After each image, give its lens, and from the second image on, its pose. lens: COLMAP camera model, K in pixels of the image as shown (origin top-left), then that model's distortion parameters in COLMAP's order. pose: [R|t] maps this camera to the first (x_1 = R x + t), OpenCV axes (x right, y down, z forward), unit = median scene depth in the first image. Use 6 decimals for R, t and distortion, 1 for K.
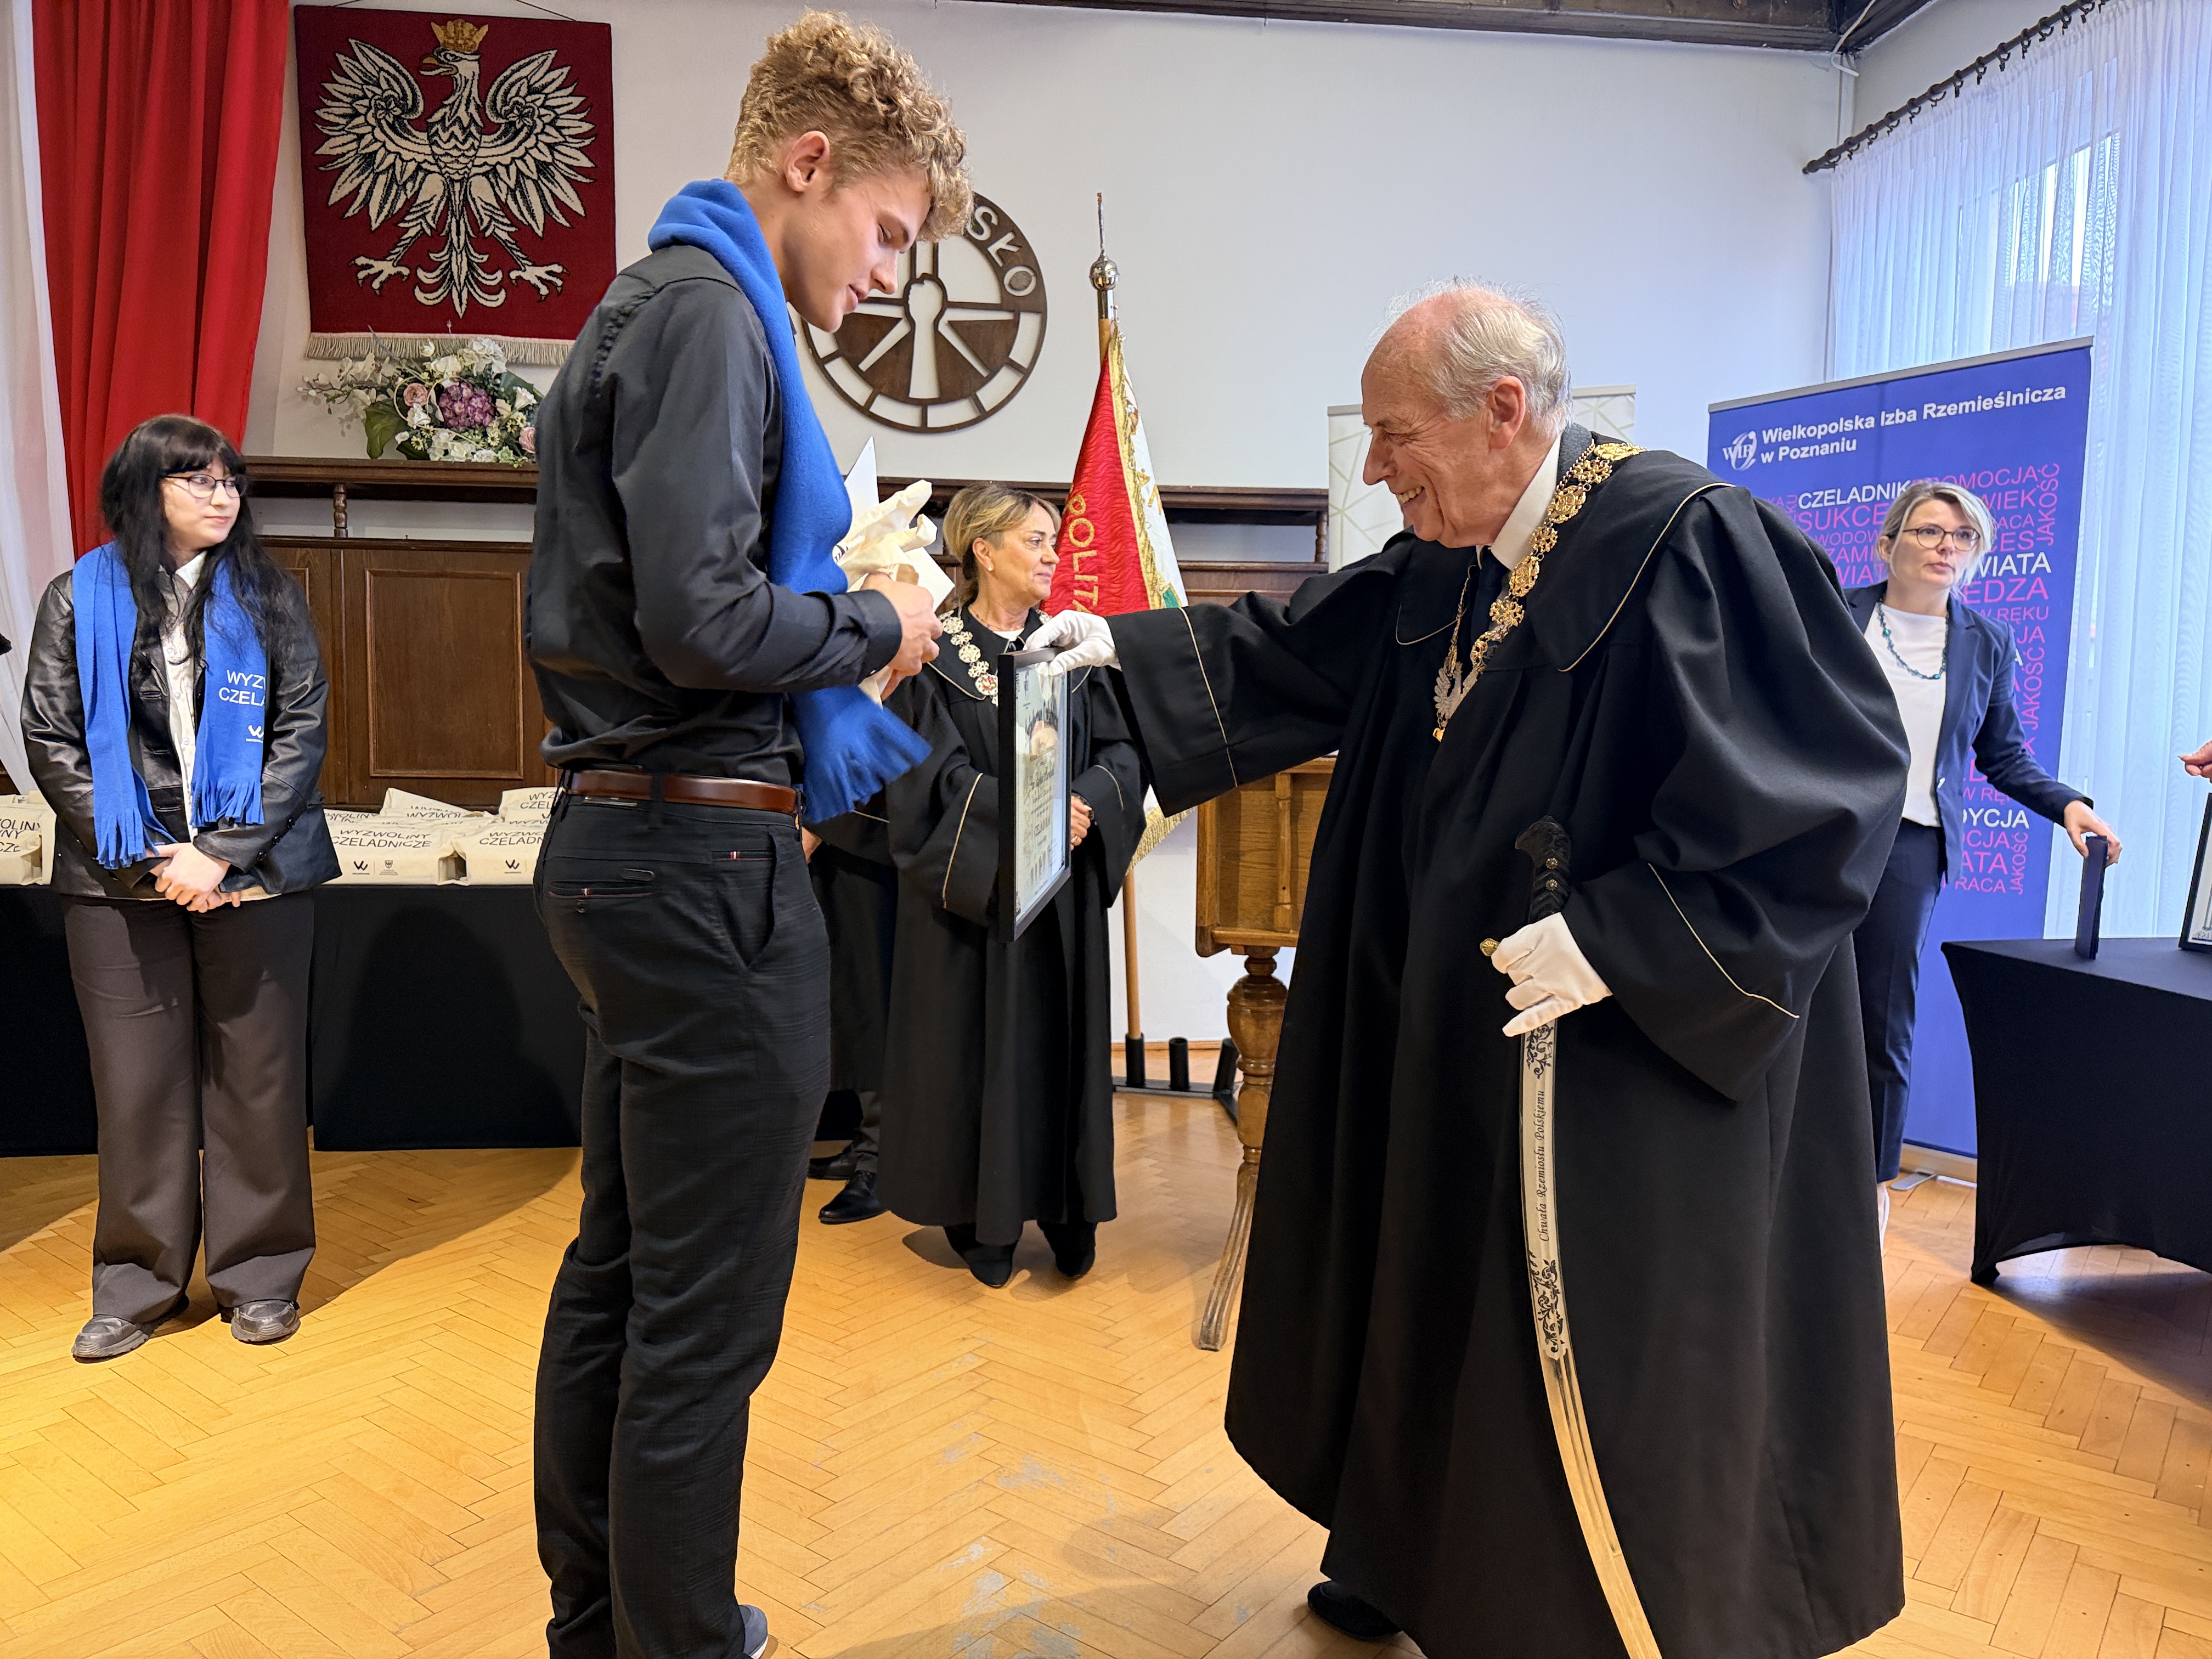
lens RADIAL K [[1566.3, 0, 1102.3], [0, 1566.3, 831.4], [0, 0, 1]] dist [0.024349, -0.026931]
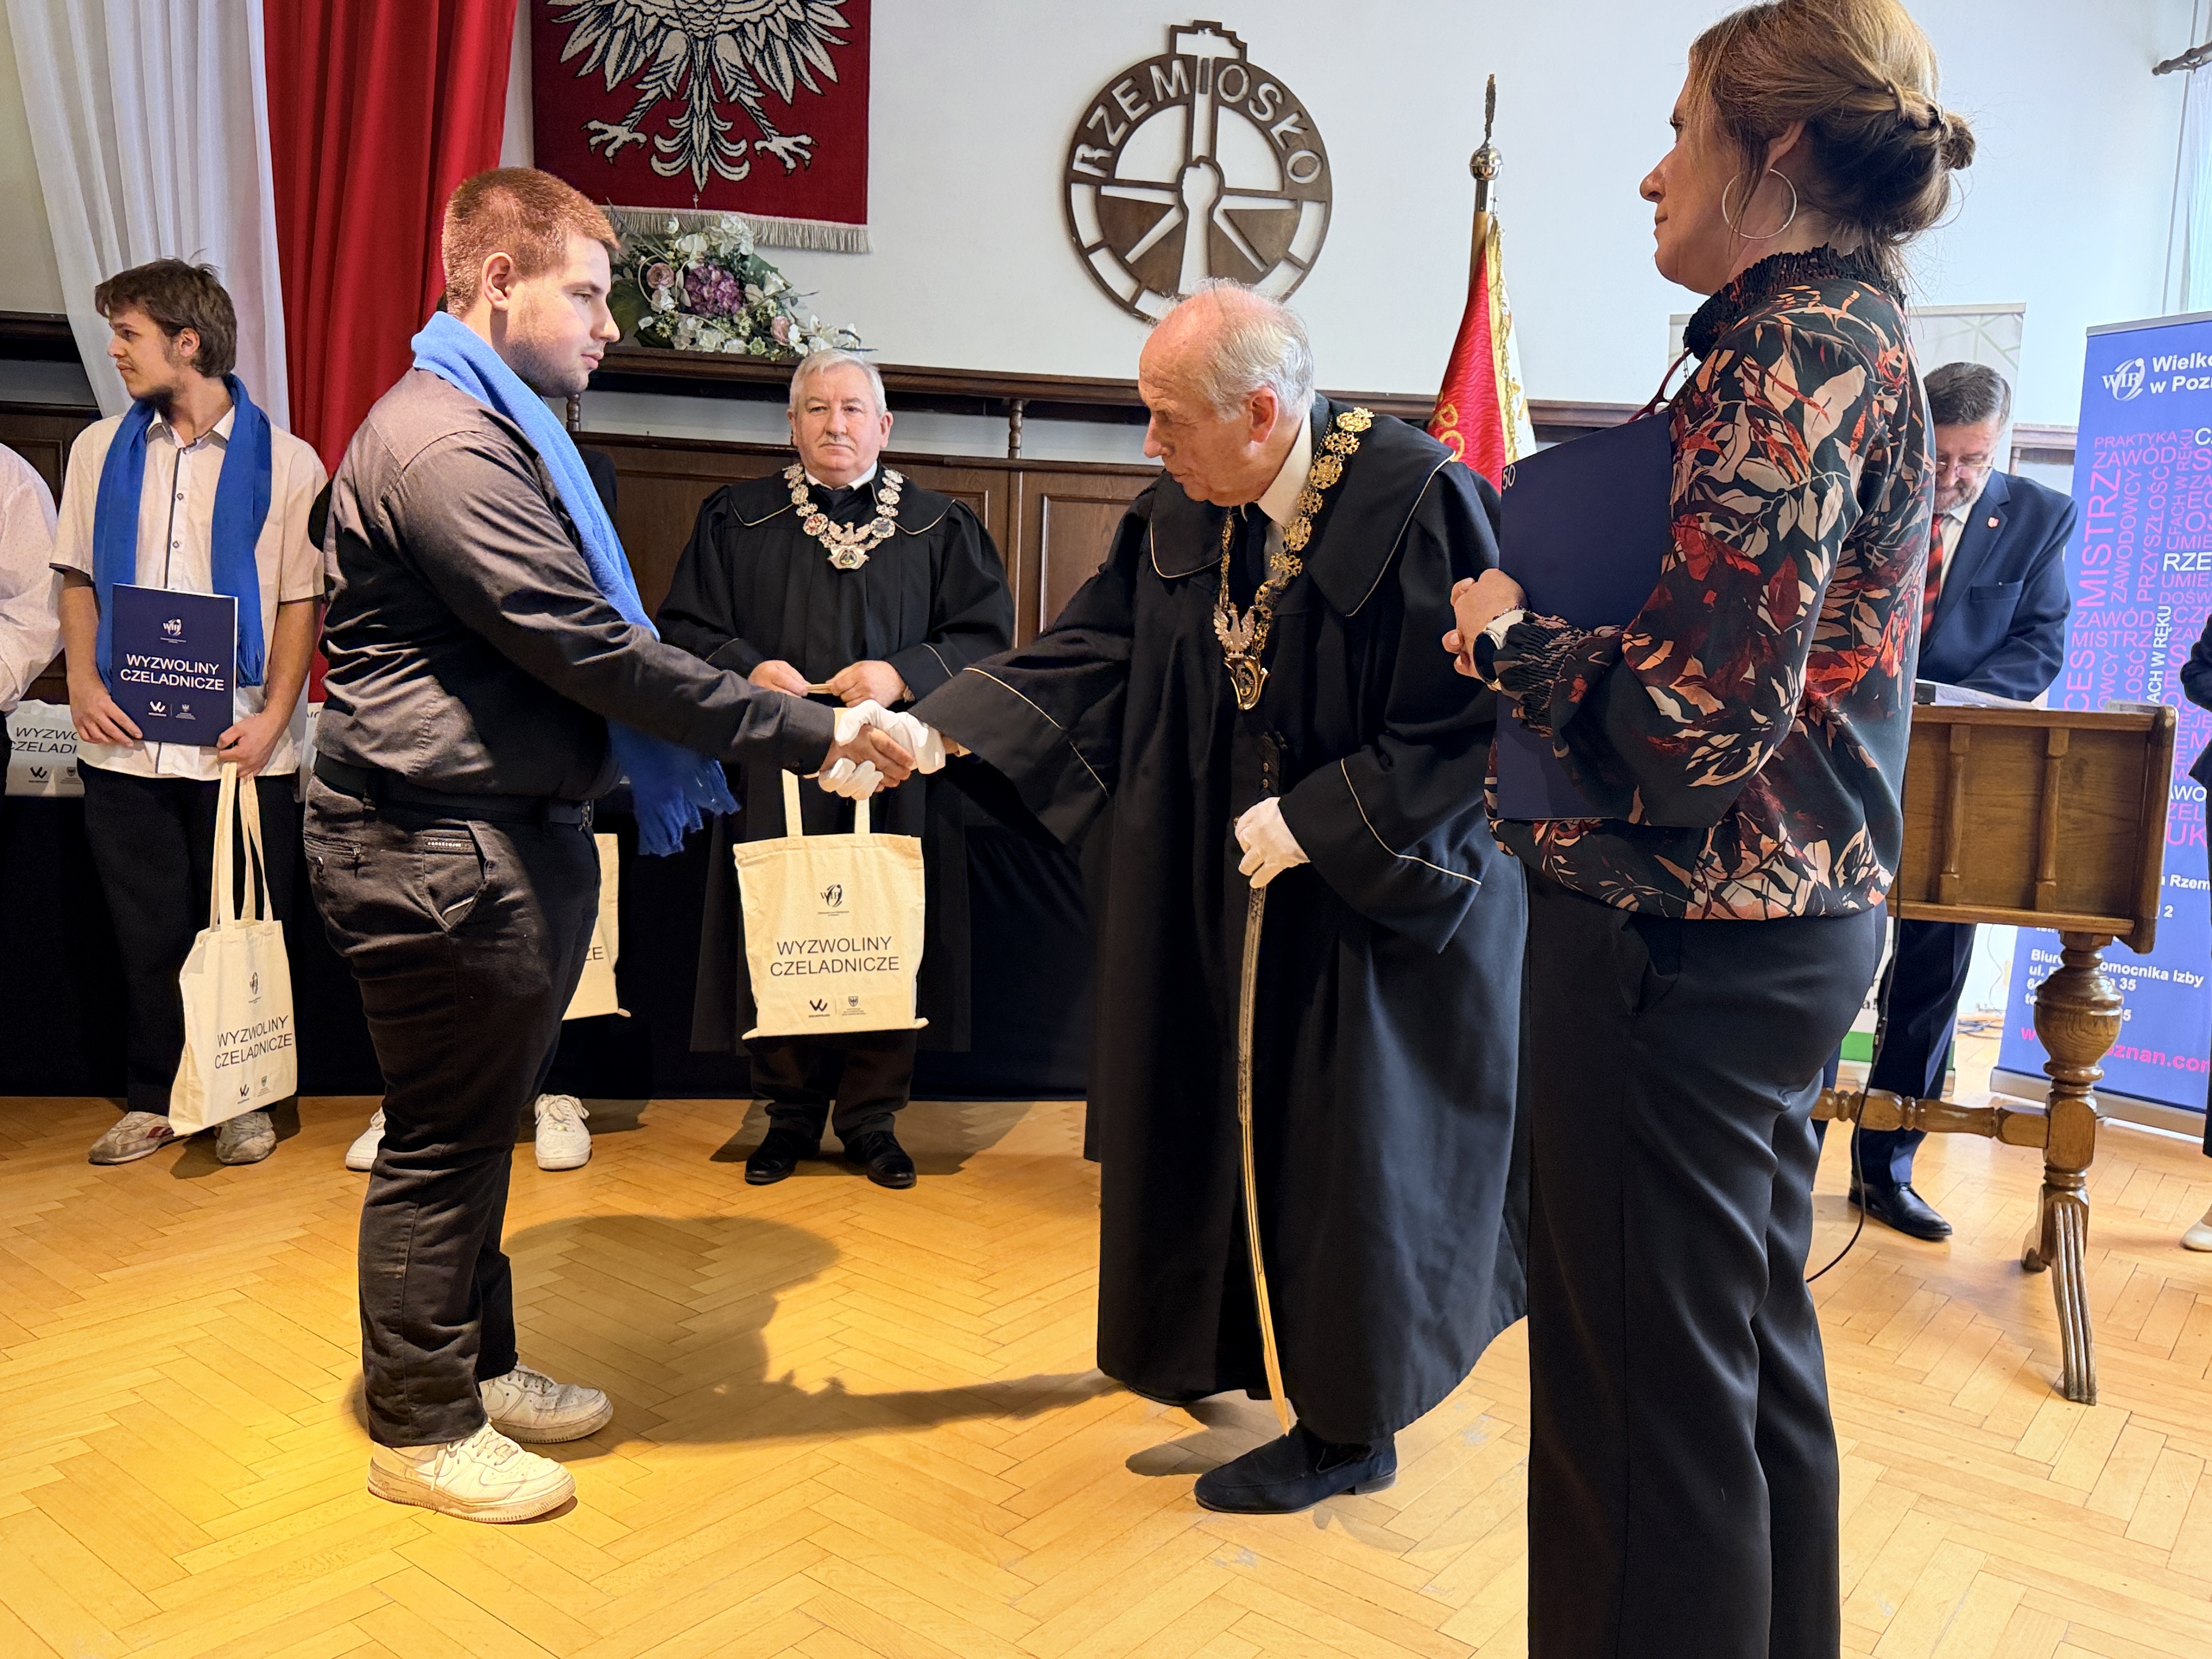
lens RADIAL K [[1712.8, 0, 1120.0], [0, 1712.8, 835.4], [0, 0, 1]] dist [0.030479, -0.048063]
pose [[0.999627, 0.026803, 0.005285, -0.161895], [-0.026962, 0.999094, 0.032937, 0.005613], [-0.004397, -0.033067, 0.999443, -0.005893]]
